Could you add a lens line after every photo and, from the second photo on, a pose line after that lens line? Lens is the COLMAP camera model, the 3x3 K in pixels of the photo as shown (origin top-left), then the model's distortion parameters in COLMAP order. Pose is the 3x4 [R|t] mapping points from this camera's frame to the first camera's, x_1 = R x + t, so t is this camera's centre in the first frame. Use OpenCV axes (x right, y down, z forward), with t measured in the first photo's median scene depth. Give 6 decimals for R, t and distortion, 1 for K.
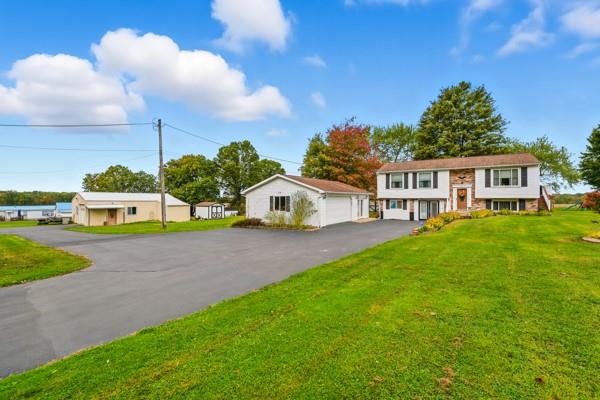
lens RADIAL K [[245.9, 0, 297.8], [0, 245.9, 198.2], [0, 0, 1]] dist [-0.028486, 0.002585]
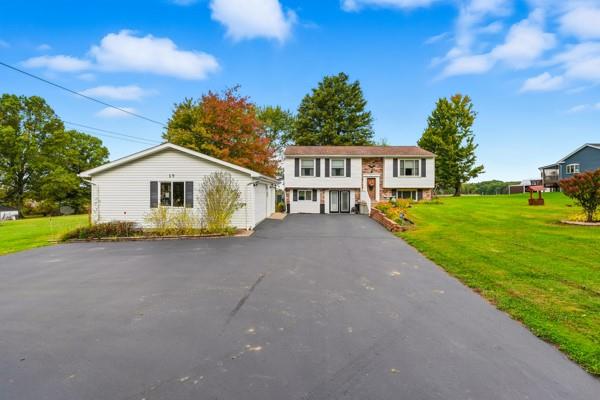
lens RADIAL K [[279.8, 0, 299.6], [0, 279.8, 191.1], [0, 0, 1]] dist [-0.015155, -0.001393]
pose [[0.833661, 0.000299, 0.552277, -0.148789], [-0.000117, 1.000000, -0.000364, 0.011557], [-0.552277, 0.000239, 0.833661, 0.216400]]
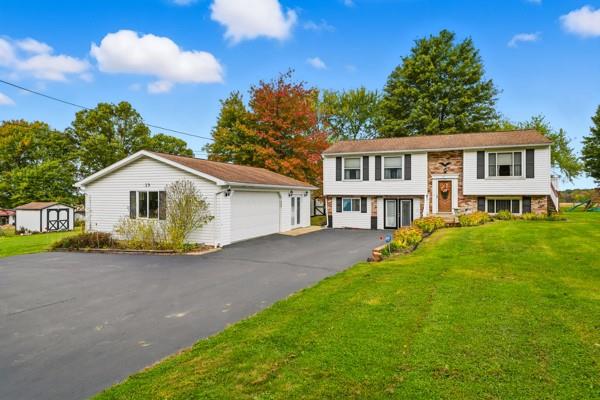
lens RADIAL K [[353.7, 0, 298.7], [0, 353.7, 195.5], [0, 0, 1]] dist [0.013982, 0.001010]
pose [[0.975865, -0.000631, 0.218374, 0.064843], [0.000767, 1.000000, -0.000539, 0.001489], [-0.218374, 0.000693, 0.975865, 0.124175]]
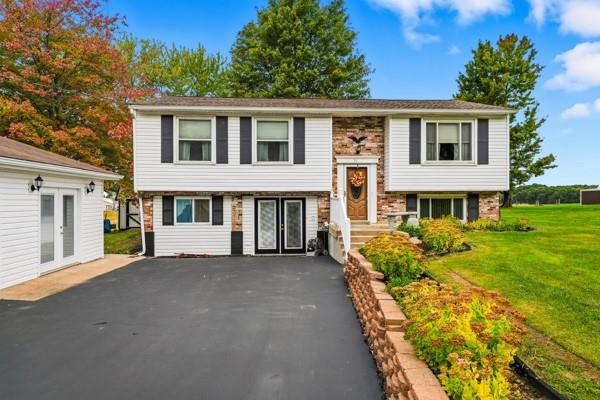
lens RADIAL K [[388.1, 0, 300.4], [0, 388.1, 201.0], [0, 0, 1]] dist [0.025201, 0.002929]
pose [[0.788804, -0.004207, 0.614630, 0.196942], [0.003702, 0.999991, 0.002093, 0.012366], [-0.614633, 0.000624, 0.788813, 0.506049]]
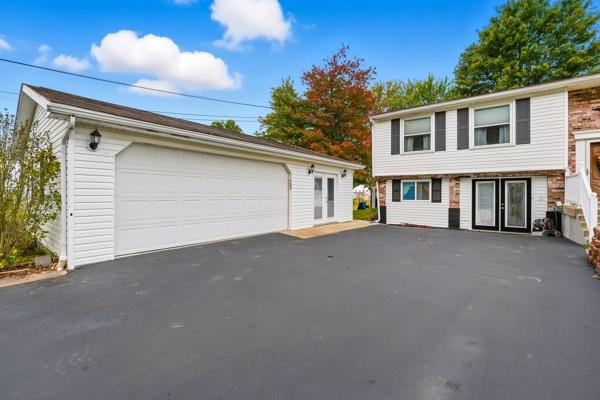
lens RADIAL K [[261.8, 0, 297.1], [0, 261.8, 194.7], [0, 0, 1]] dist [-0.027186, 0.004555]
pose [[0.997632, 0.002842, -0.068715, 0.232949], [-0.002717, 0.999994, 0.001904, 0.033722], [0.068720, -0.001713, 0.997635, 0.547083]]
